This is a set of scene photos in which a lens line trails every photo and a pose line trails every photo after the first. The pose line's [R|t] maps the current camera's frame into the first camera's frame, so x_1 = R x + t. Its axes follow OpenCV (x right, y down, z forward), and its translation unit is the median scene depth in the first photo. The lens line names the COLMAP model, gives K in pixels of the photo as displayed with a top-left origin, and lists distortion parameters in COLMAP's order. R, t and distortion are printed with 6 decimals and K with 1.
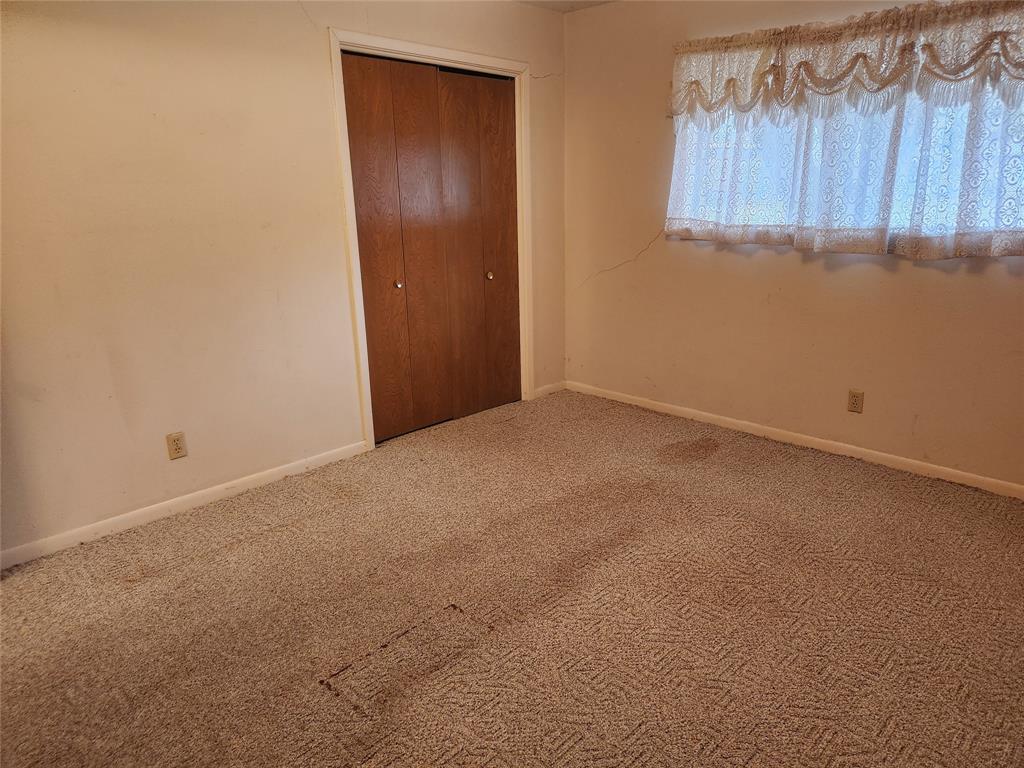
lens RADIAL K [[676.0, 0, 516.6], [0, 676.0, 377.1], [0, 0, 1]] dist [0.068032, -0.054211]
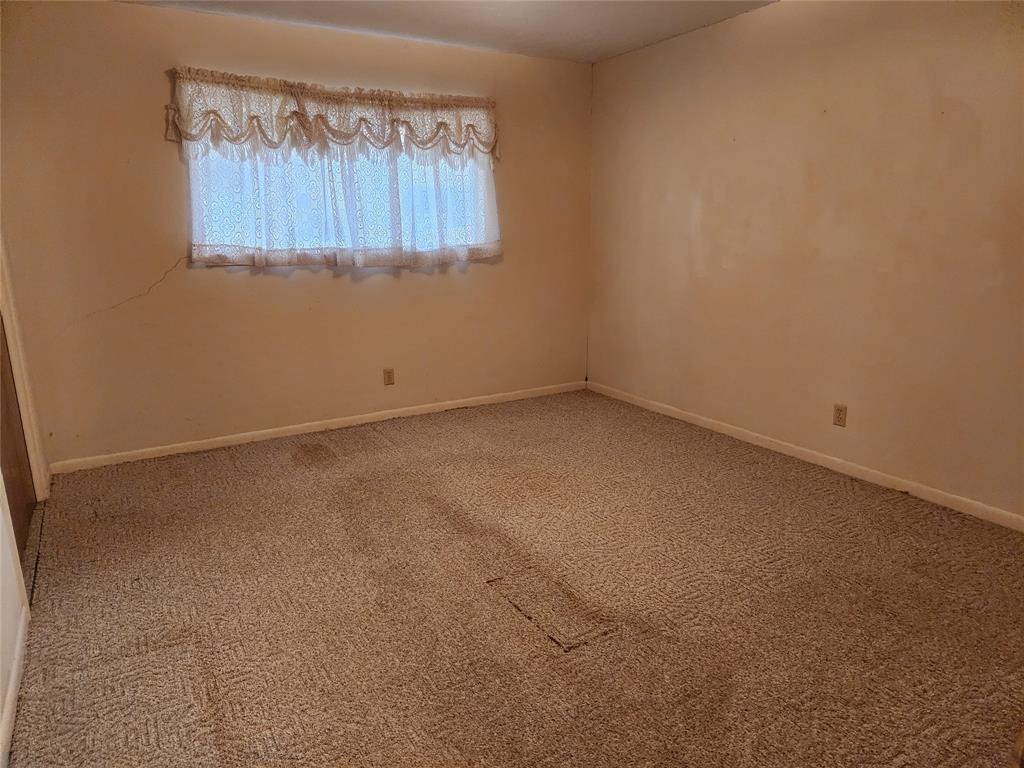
lens RADIAL K [[676.0, 0, 518.8], [0, 676.0, 389.1], [0, 0, 1]] dist [0.068032, -0.054211]
pose [[0.263182, -0.226030, 0.937894, -0.698950], [0.257046, 0.953453, 0.157651, -0.086353], [-0.929872, 0.199592, 0.309032, 0.362208]]
